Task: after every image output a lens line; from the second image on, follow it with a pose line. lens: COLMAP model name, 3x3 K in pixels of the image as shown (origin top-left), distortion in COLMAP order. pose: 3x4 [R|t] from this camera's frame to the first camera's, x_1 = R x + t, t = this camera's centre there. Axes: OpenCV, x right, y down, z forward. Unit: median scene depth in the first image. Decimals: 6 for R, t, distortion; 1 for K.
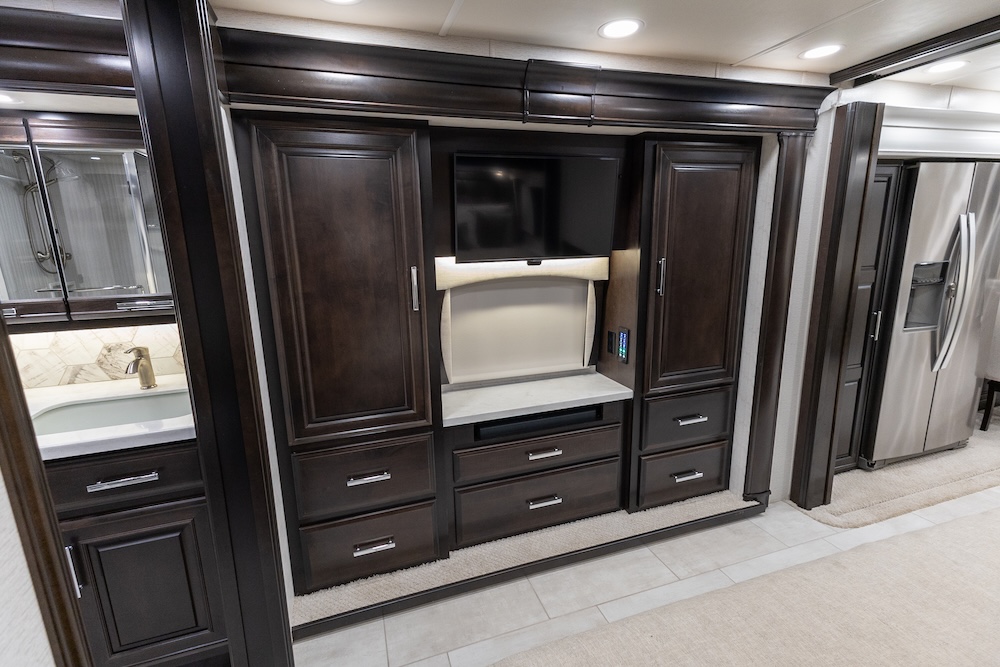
lens RADIAL K [[454.5, 0, 497.5], [0, 454.5, 332.8], [0, 0, 1]] dist [0.027541, -0.008083]
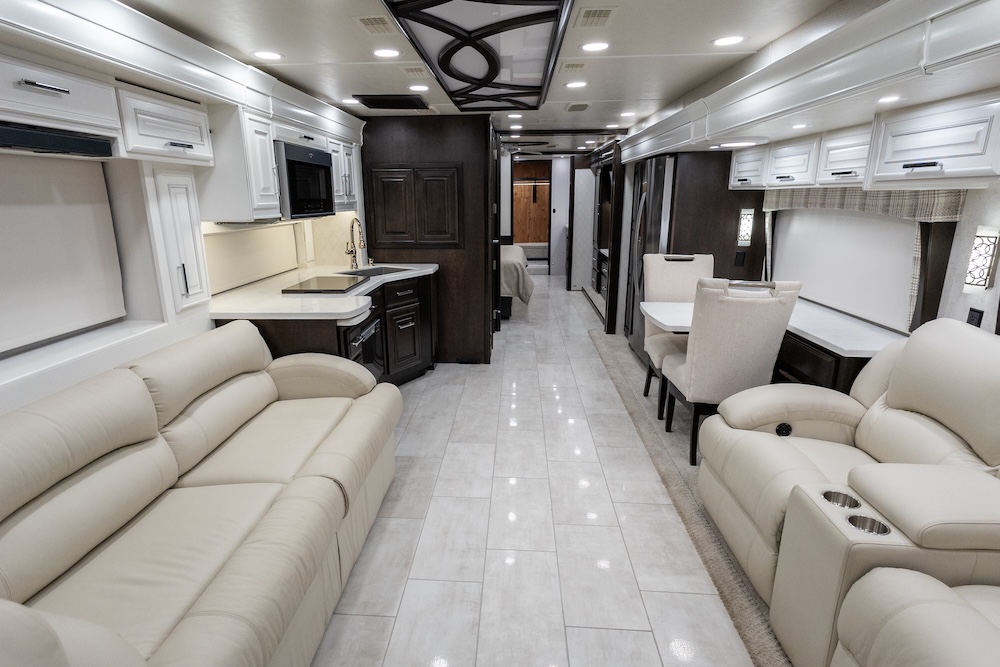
lens RADIAL K [[524.3, 0, 475.3], [0, 524.3, 334.5], [0, 0, 1]] dist [0.002815, -0.000545]
pose [[-0.400267, 0.261192, -0.878388, 3.187120], [-0.165152, 0.922267, 0.349497, -0.361896], [0.901394, 0.284959, -0.326017, 1.318027]]
